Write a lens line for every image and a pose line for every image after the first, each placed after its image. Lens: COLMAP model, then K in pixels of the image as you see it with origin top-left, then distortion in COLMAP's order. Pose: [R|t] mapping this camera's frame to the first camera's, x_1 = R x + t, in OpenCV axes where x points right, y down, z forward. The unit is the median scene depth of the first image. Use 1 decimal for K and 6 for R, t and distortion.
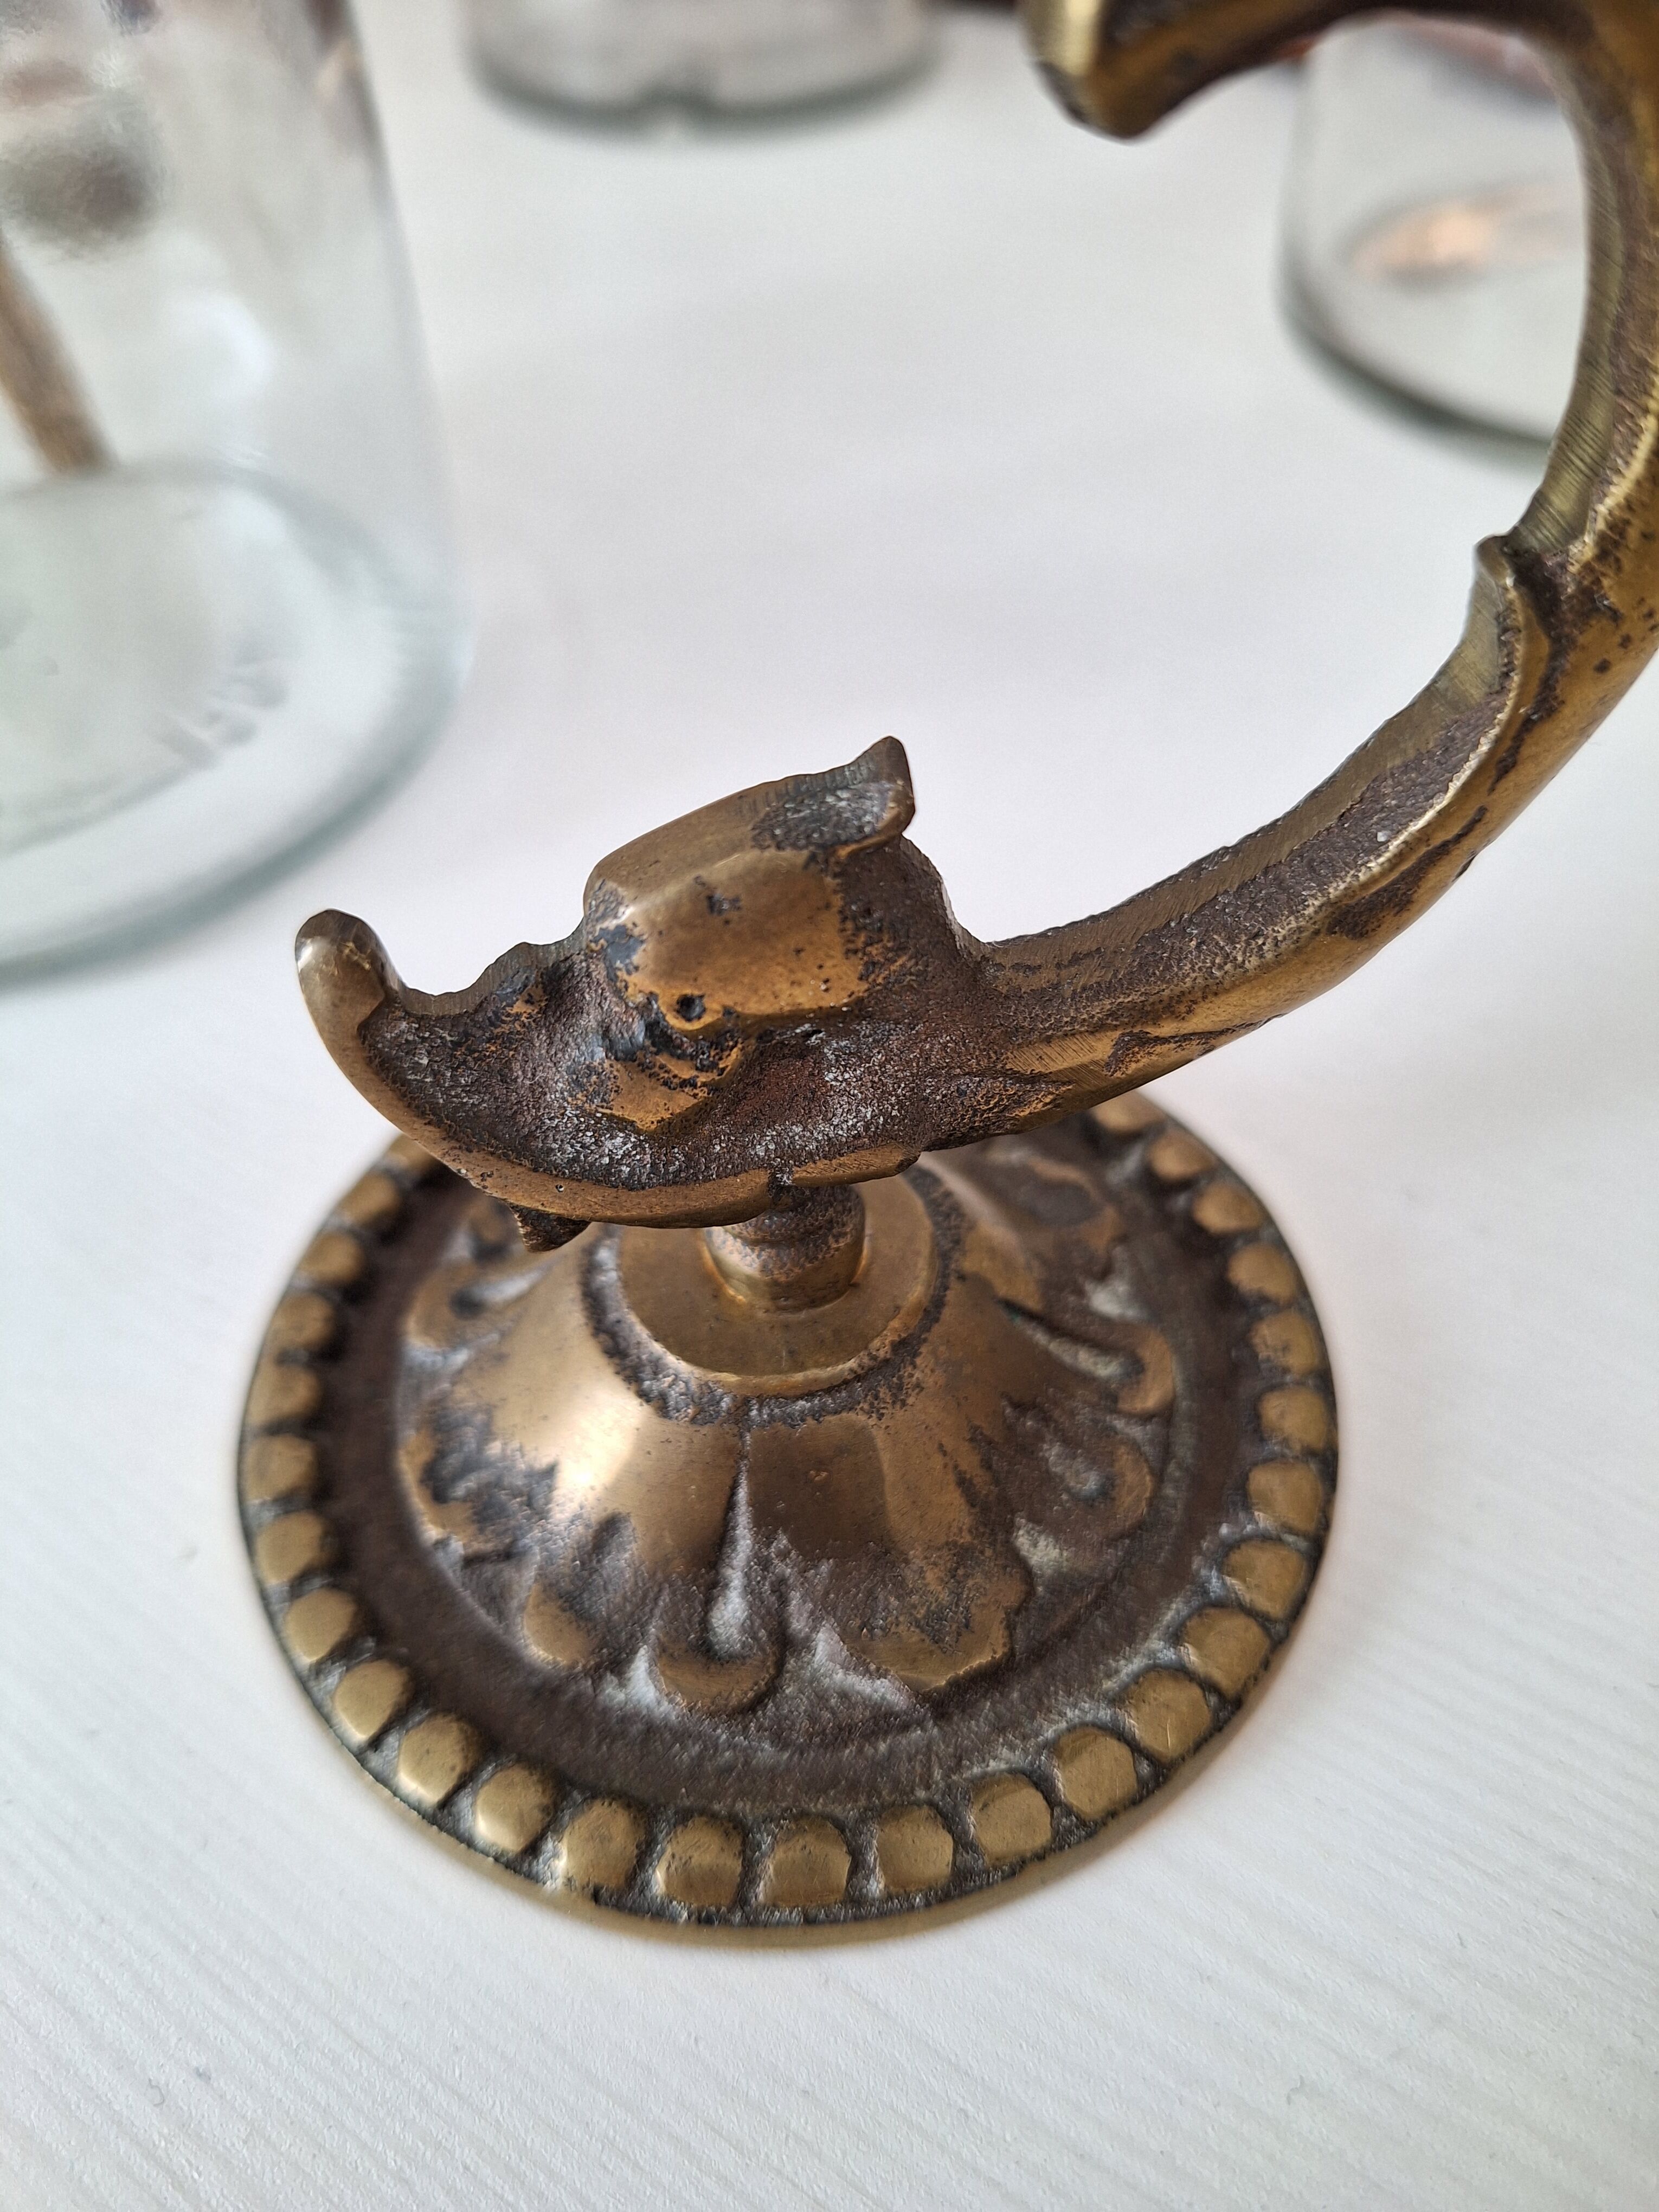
lens RADIAL K [[1678.8, 0, 826.5], [0, 1678.8, 1125.1], [0, 0, 1]] dist [0.003979, -0.073421]
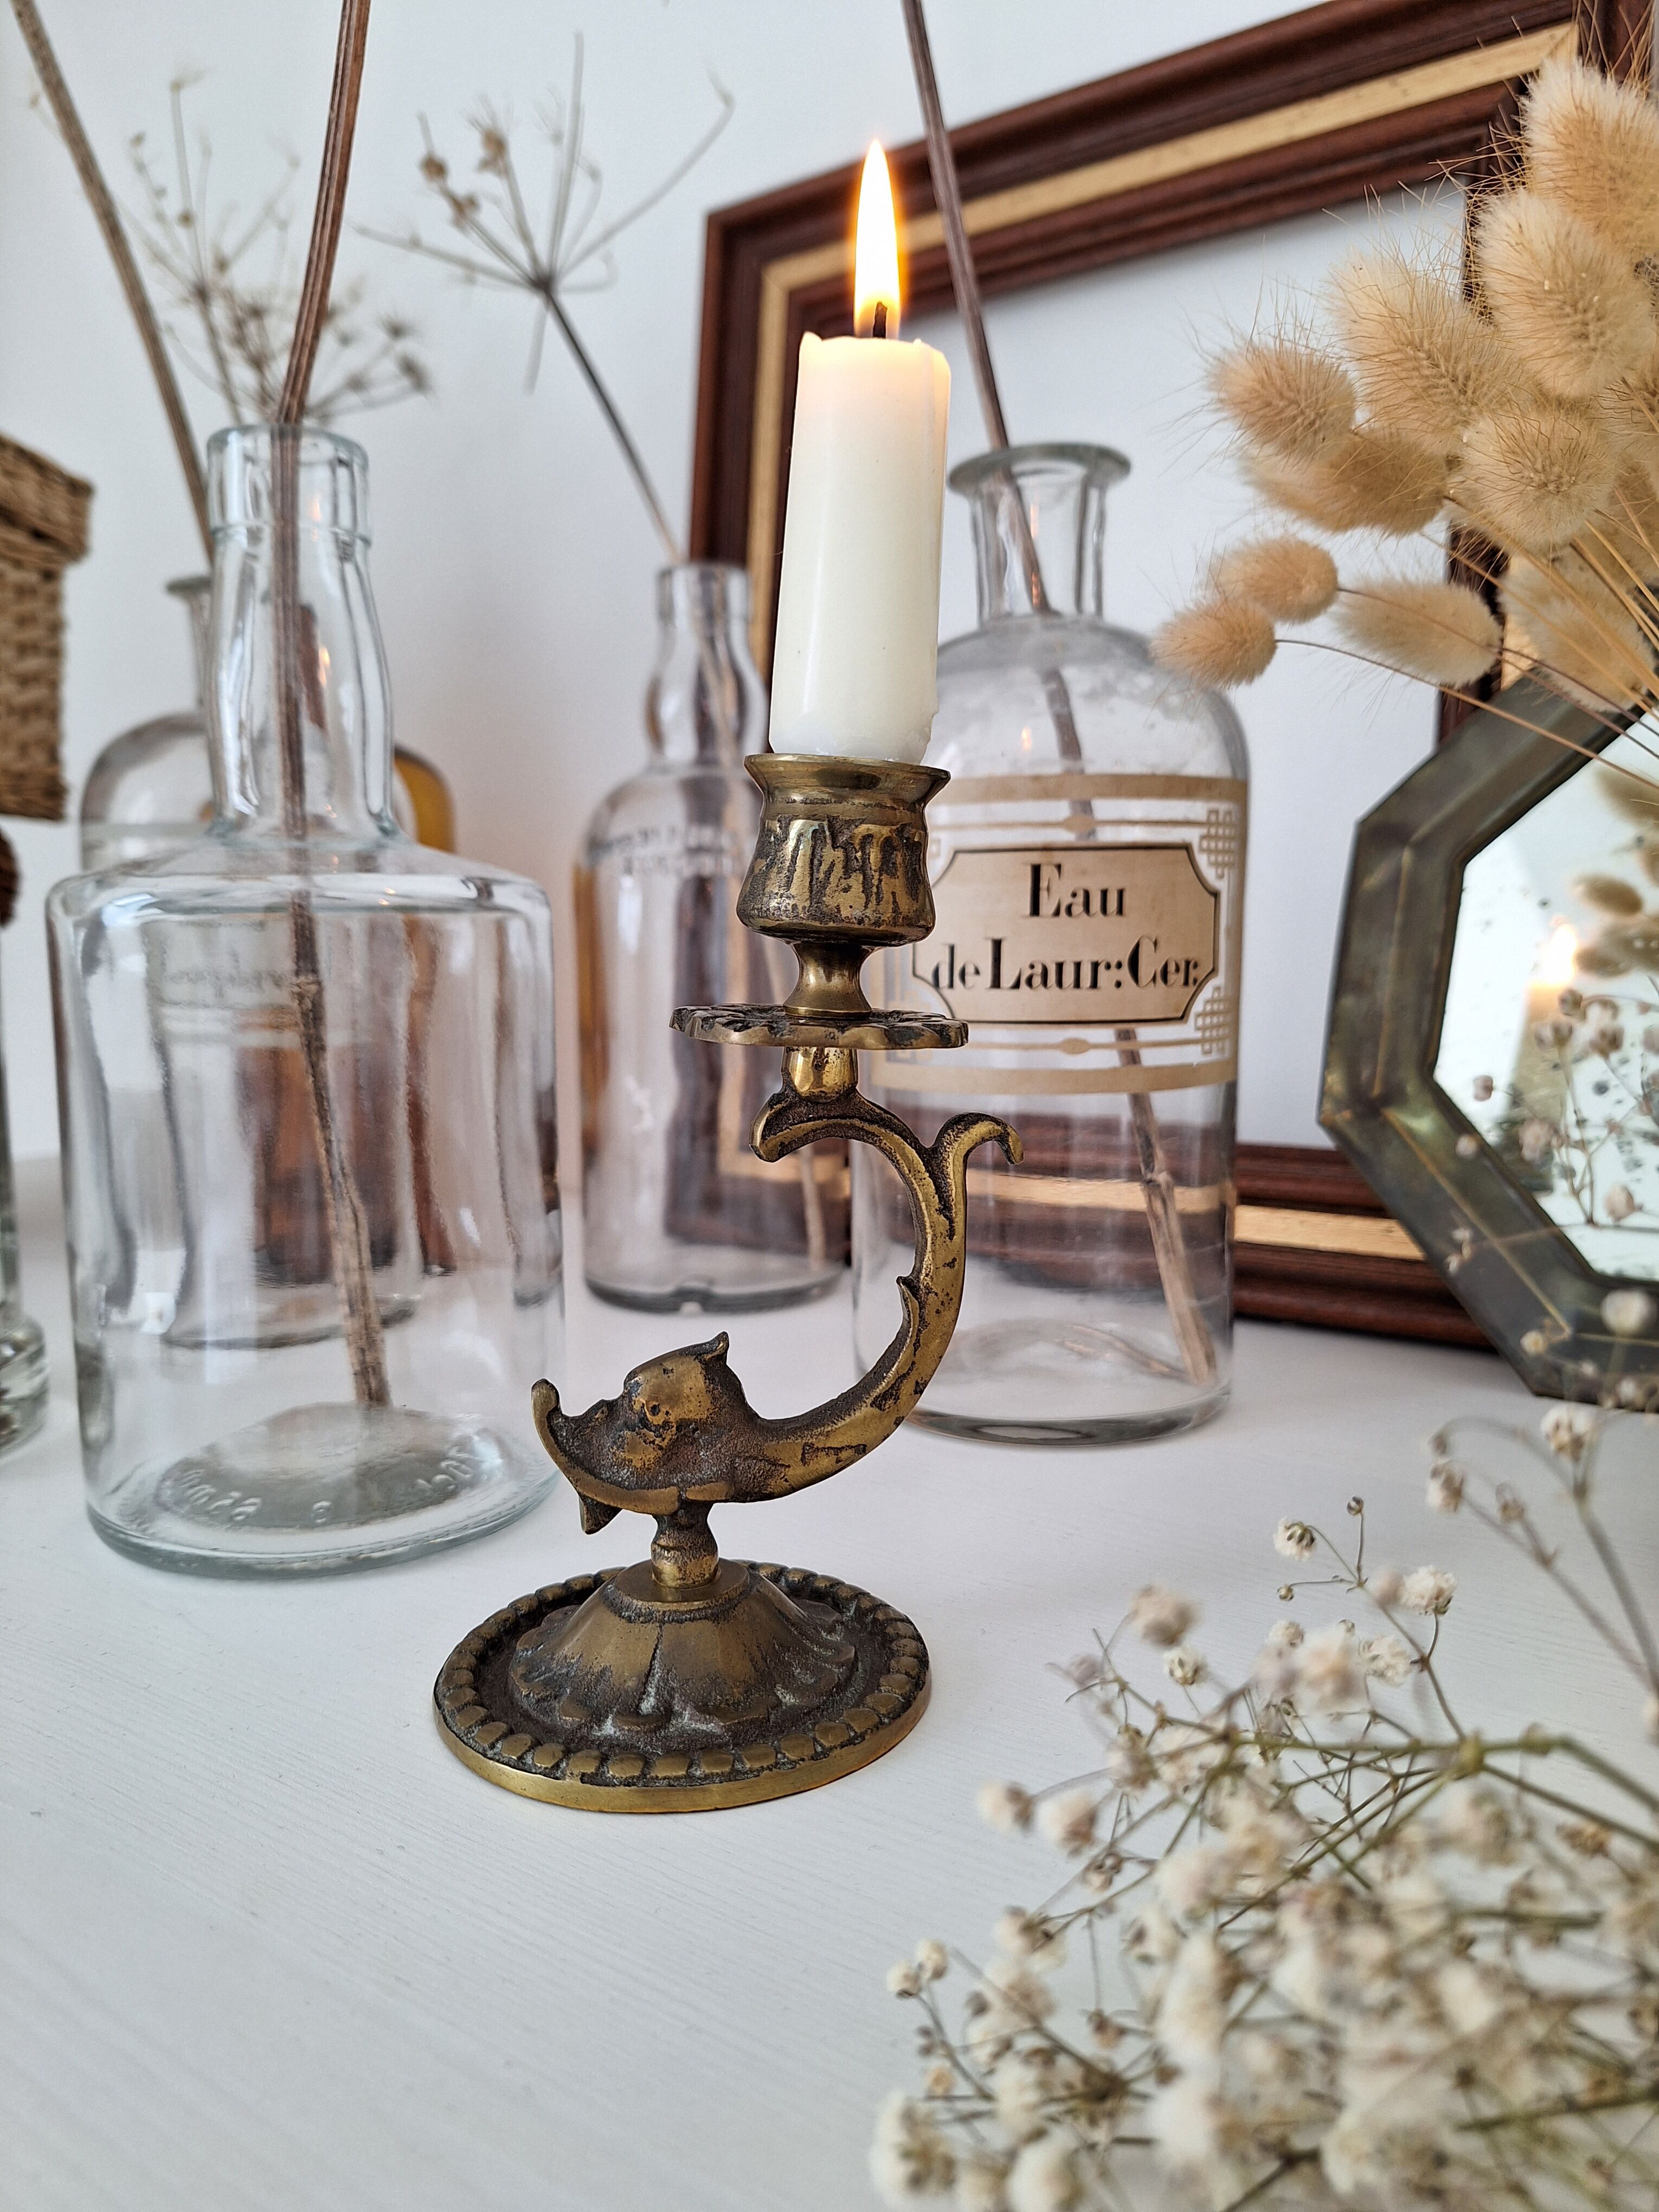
lens RADIAL K [[1607.5, 0, 853.5], [0, 1607.5, 1085.4], [0, 0, 1]] dist [0.035400, -0.089119]
pose [[0.999972, 0.005799, 0.004710, 0.224322], [-0.000811, 0.710960, -0.703232, 1.334233], [-0.007426, 0.703209, 0.710945, -1.283321]]
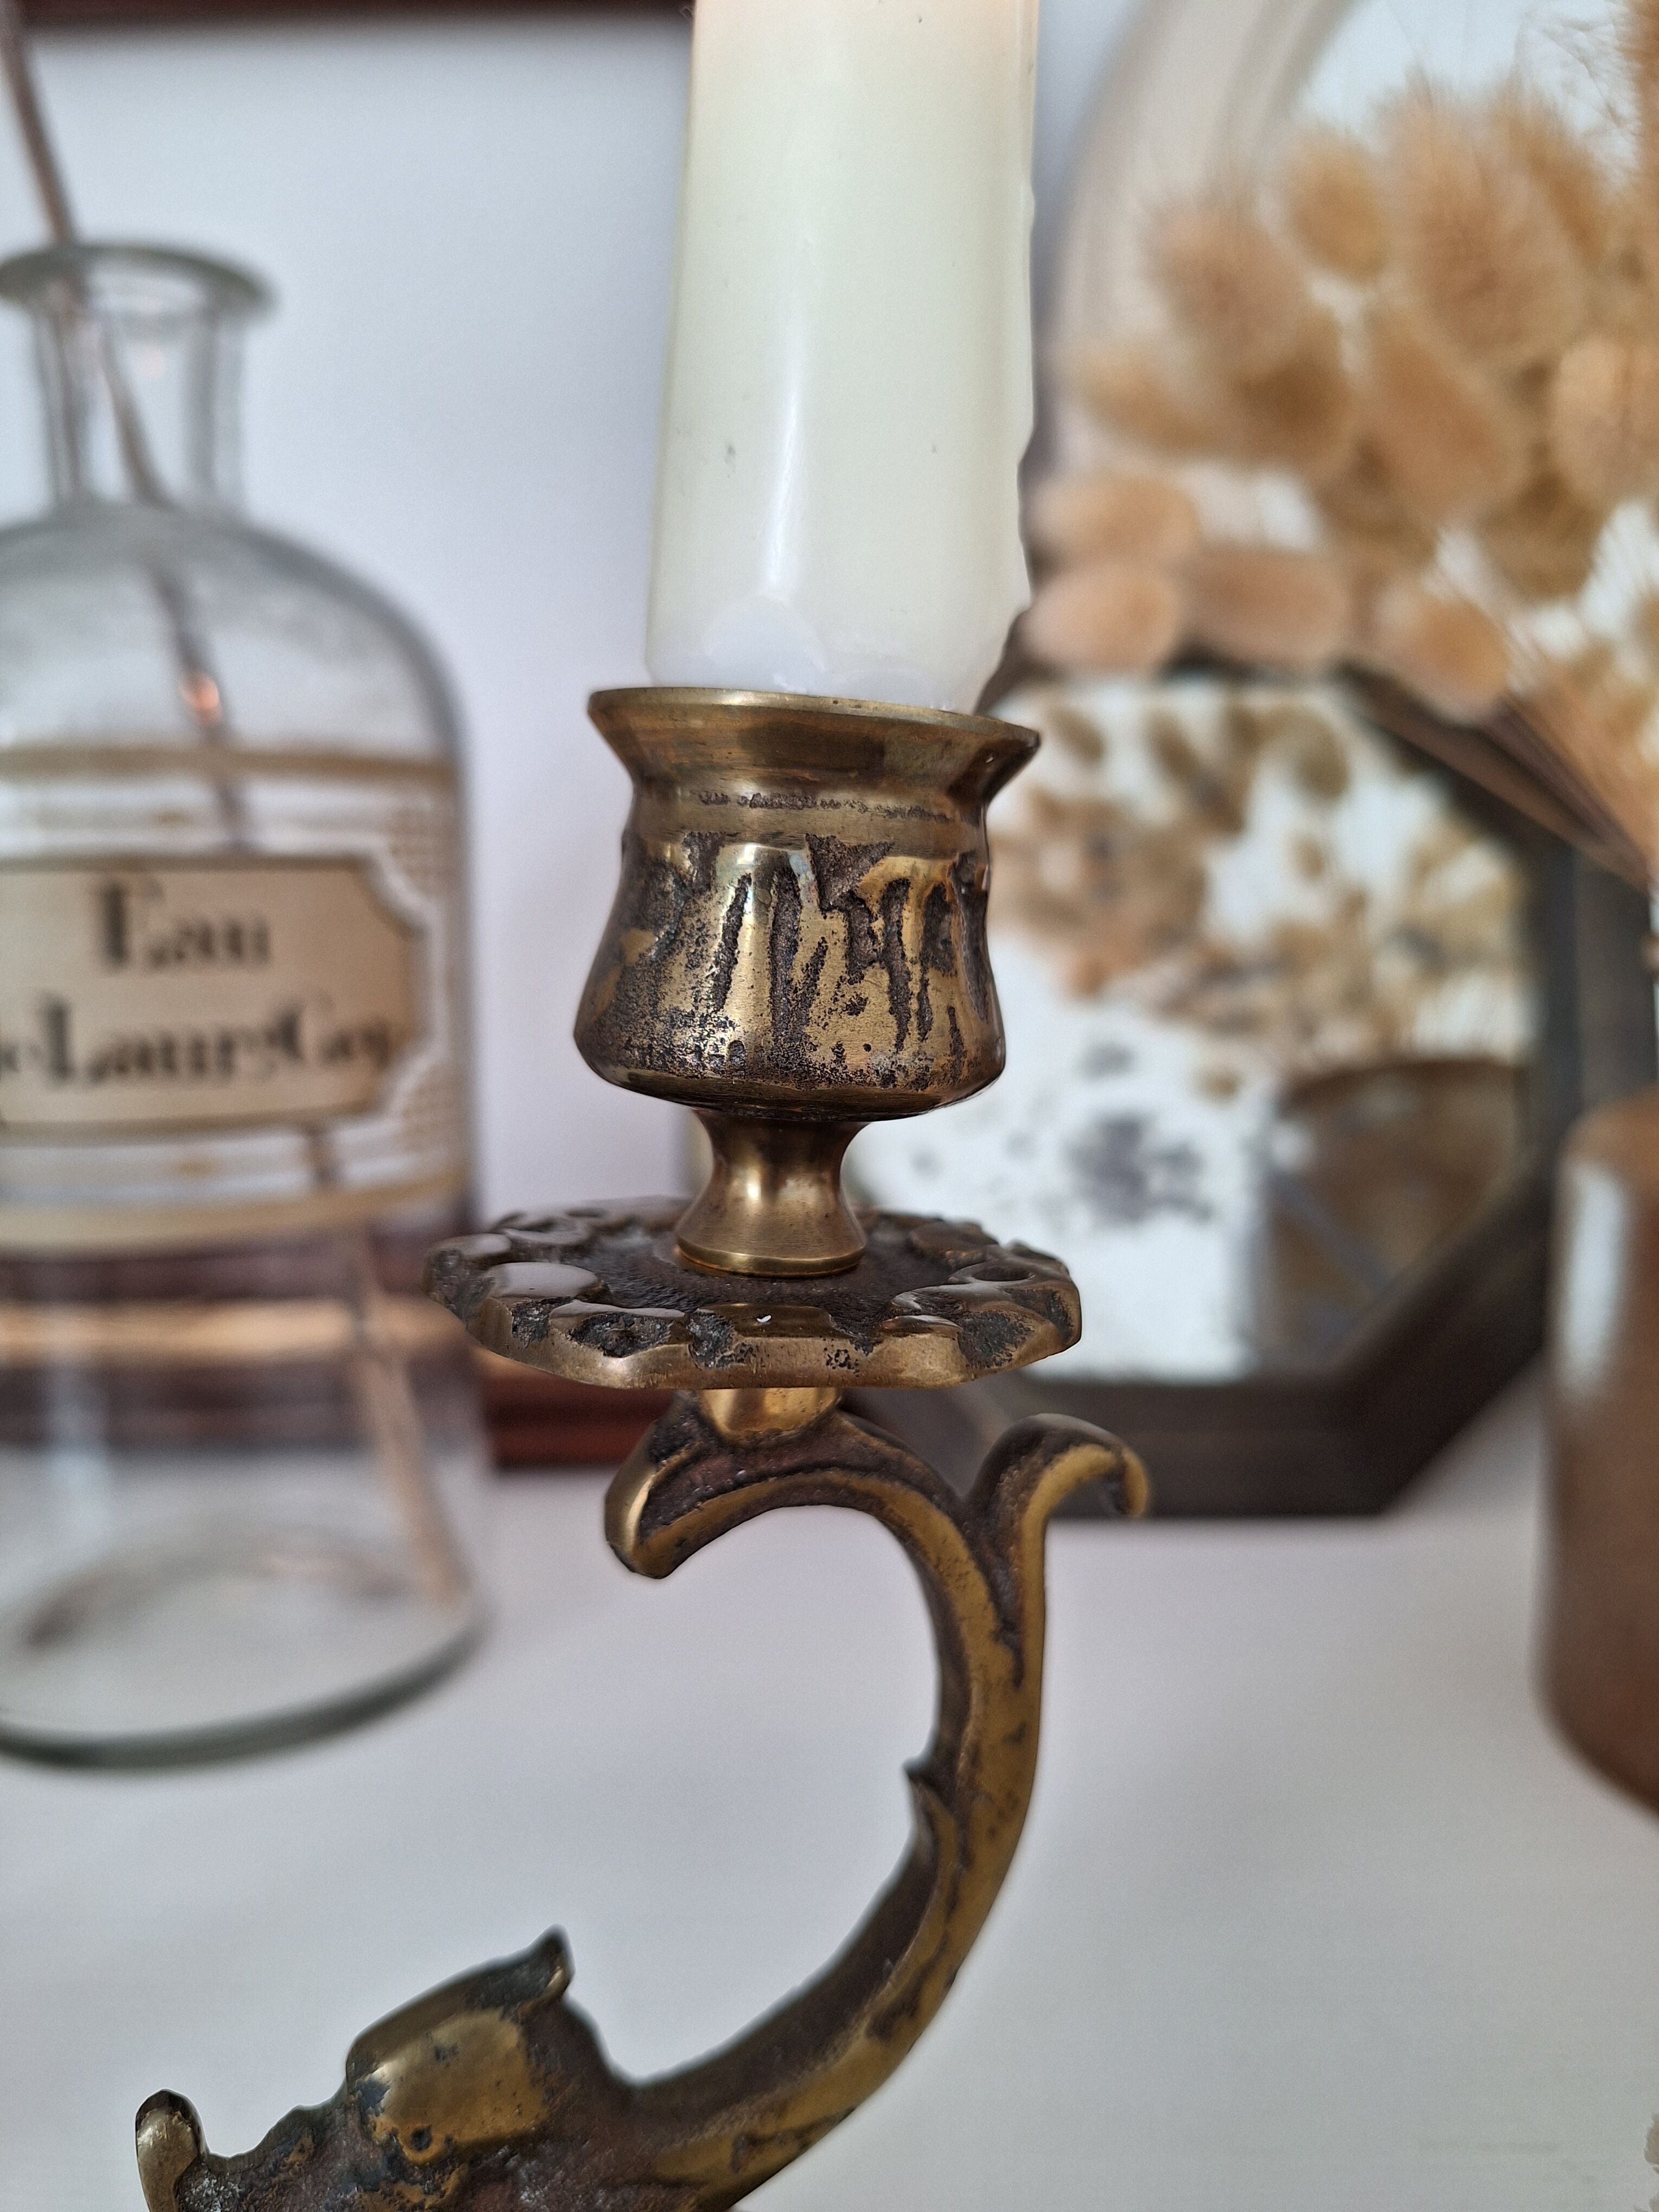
lens RADIAL K [[1678.8, 0, 867.6], [0, 1678.8, 1096.7], [0, 0, 1]] dist [0.003979, -0.073421]
pose [[0.978376, -0.015484, 0.206253, 0.010717], [0.149713, 0.741056, -0.654539, 0.206361], [-0.142710, 0.671264, 0.727350, -0.542798]]
